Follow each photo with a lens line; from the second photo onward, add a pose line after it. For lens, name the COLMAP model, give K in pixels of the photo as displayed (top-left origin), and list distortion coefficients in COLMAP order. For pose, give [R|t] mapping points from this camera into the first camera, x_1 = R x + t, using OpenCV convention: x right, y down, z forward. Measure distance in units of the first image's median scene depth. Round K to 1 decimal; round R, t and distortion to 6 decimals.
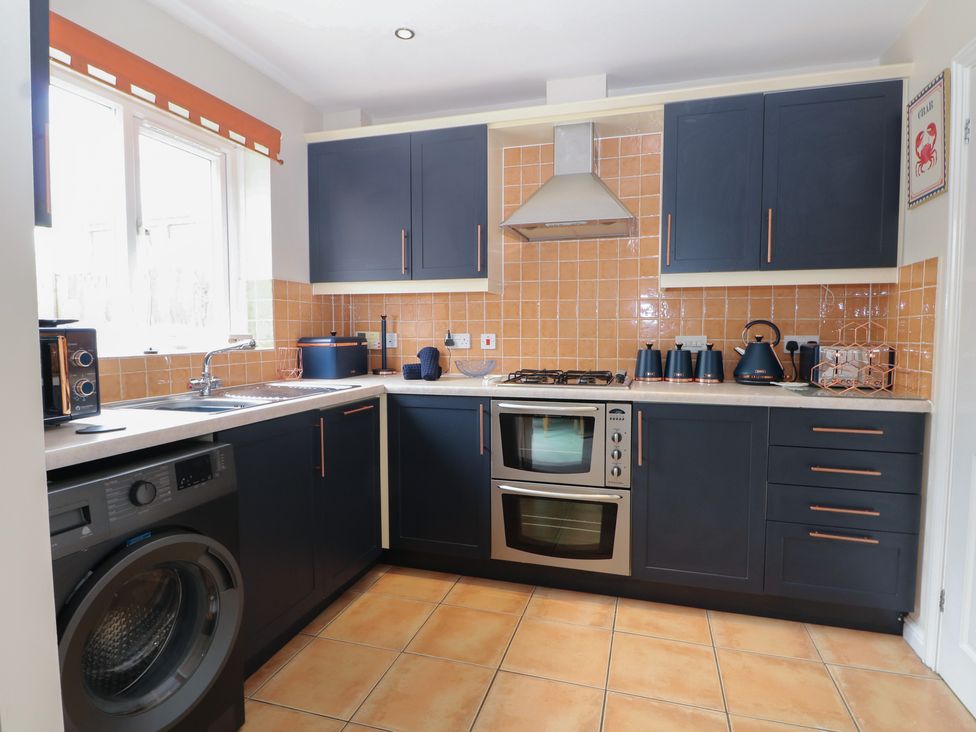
lens RADIAL K [[497.0, 0, 487.1], [0, 497.0, 347.4], [0, 0, 1]] dist [0.002845, -0.014707]
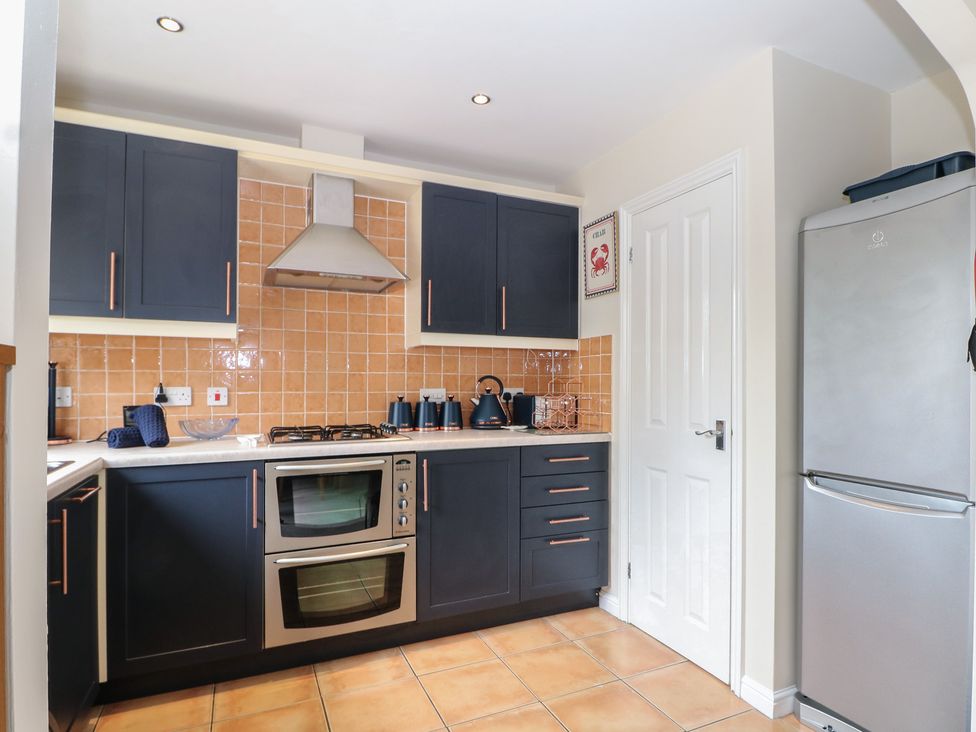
lens RADIAL K [[511.4, 0, 488.0], [0, 511.4, 366.0], [0, 0, 1]] dist [-0.000101, -0.015160]
pose [[0.771915, 0.022414, 0.635330, -0.267351], [0.019098, 0.998110, -0.058417, -0.005726], [-0.635439, 0.057227, 0.770028, 0.045999]]
